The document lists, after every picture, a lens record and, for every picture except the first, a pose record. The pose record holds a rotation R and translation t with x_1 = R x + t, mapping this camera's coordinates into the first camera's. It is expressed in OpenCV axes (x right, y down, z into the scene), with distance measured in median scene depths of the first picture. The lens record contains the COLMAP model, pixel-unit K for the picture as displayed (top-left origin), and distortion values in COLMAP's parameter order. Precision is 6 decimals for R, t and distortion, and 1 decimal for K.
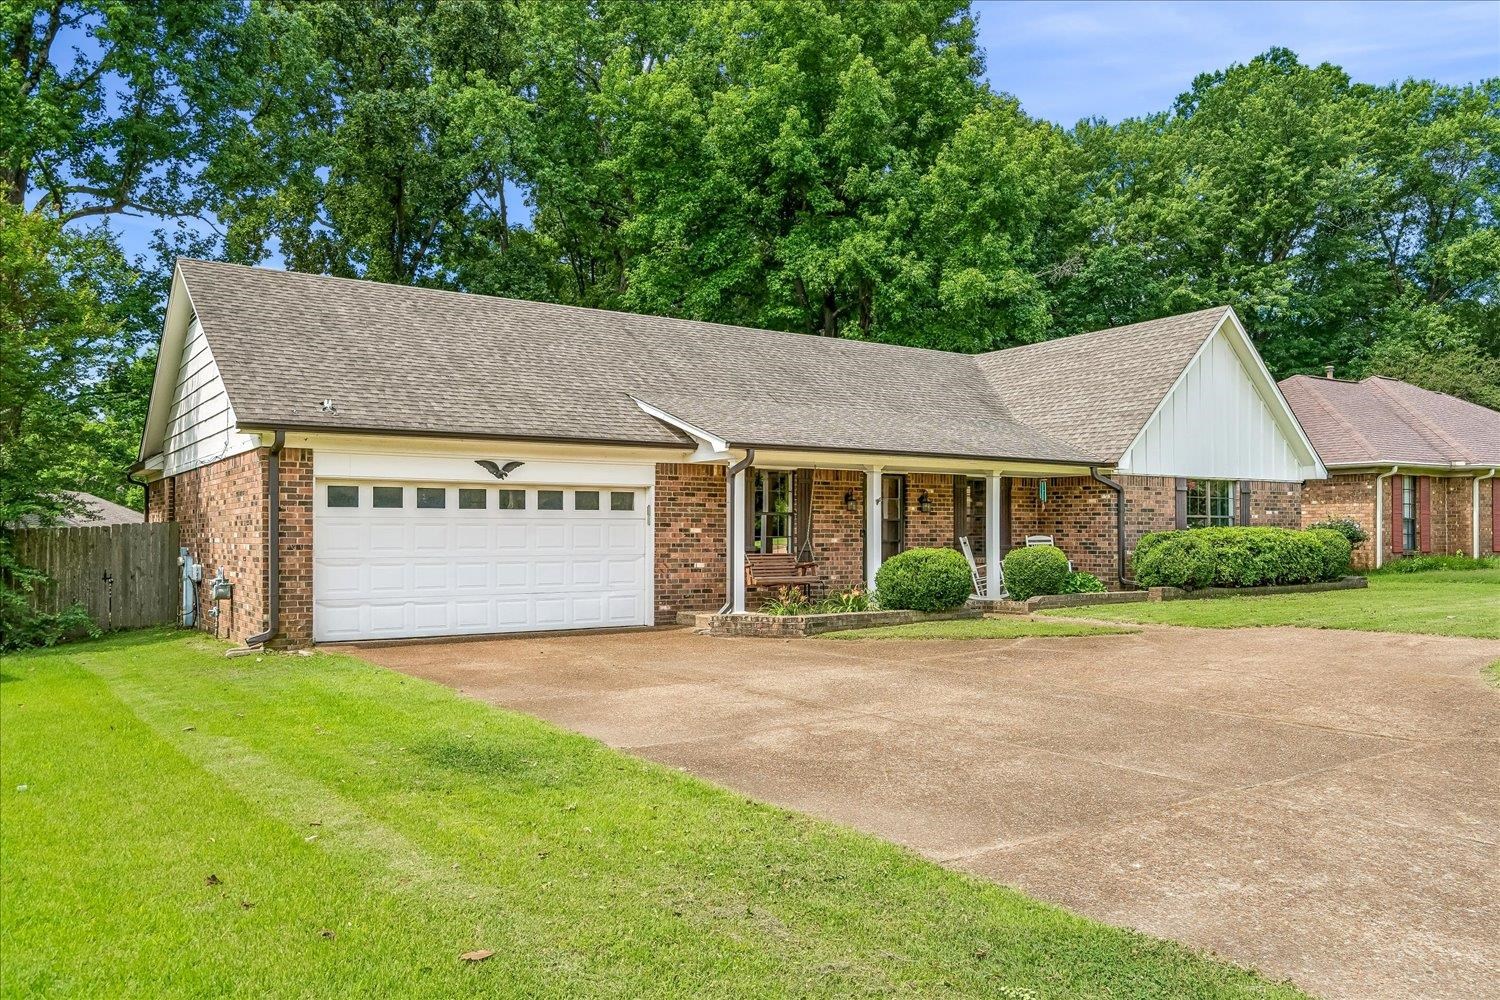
lens RADIAL K [[1075.7, 0, 755.0], [0, 1075.7, 564.8], [0, 0, 1]] dist [0.002561, -0.000777]
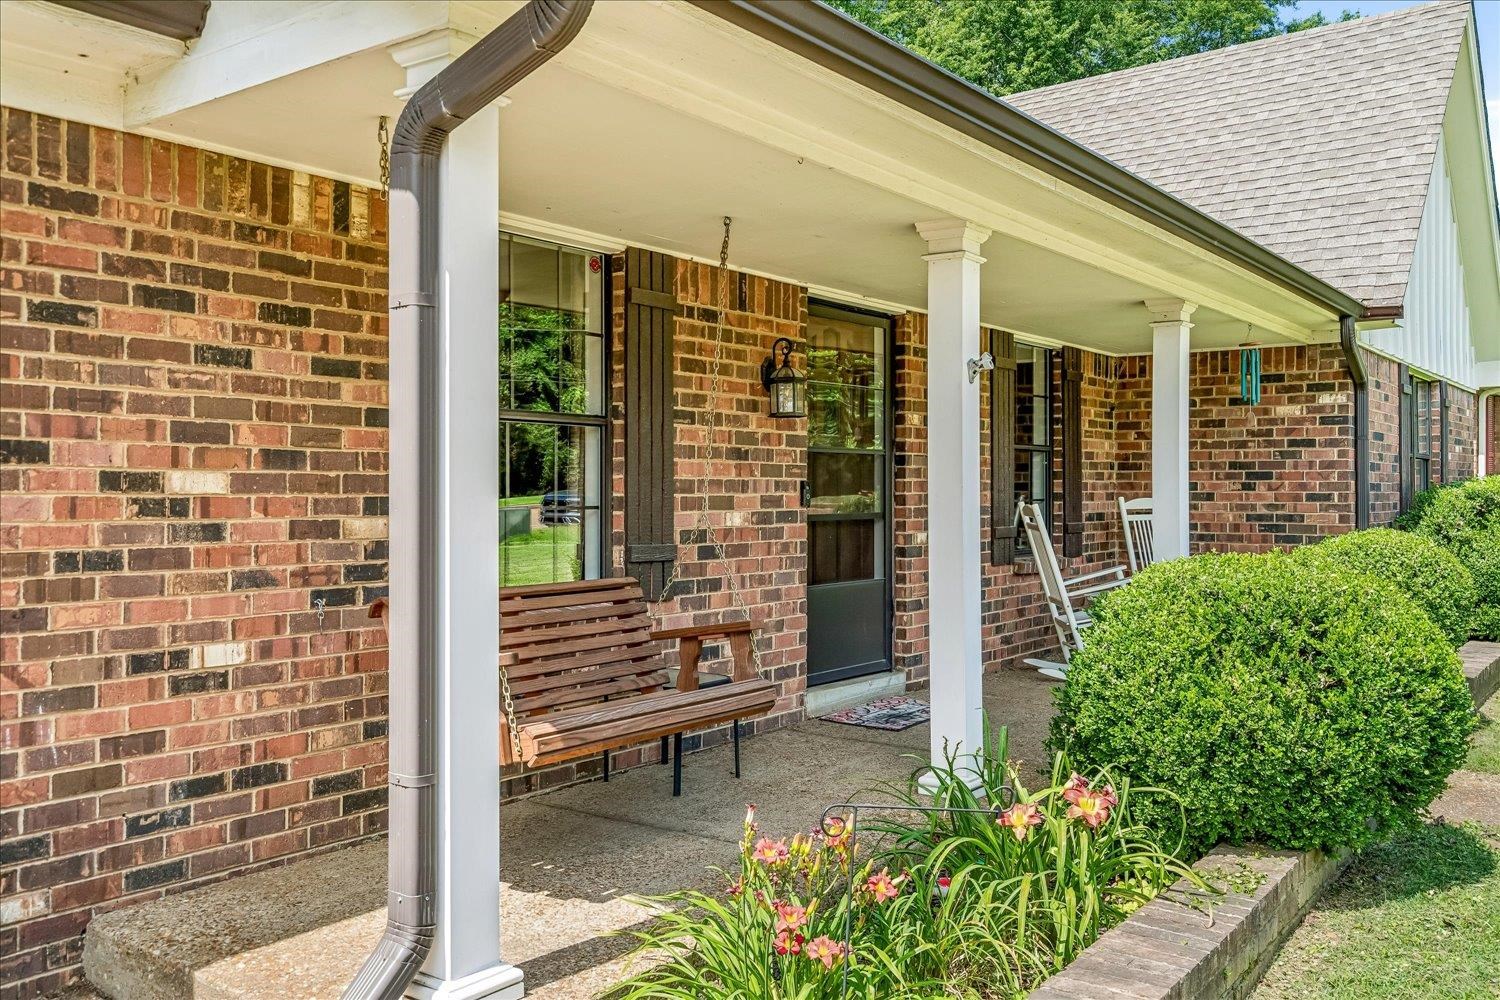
lens RADIAL K [[1264.0, 0, 753.1], [0, 1264.0, 490.0], [0, 0, 1]] dist [-0.000952, 0.000052]
pose [[0.943692, -0.003394, 0.330808, -0.033145], [0.014211, 0.999440, -0.030286, -0.020645], [-0.330520, 0.033281, 0.943212, 0.696027]]
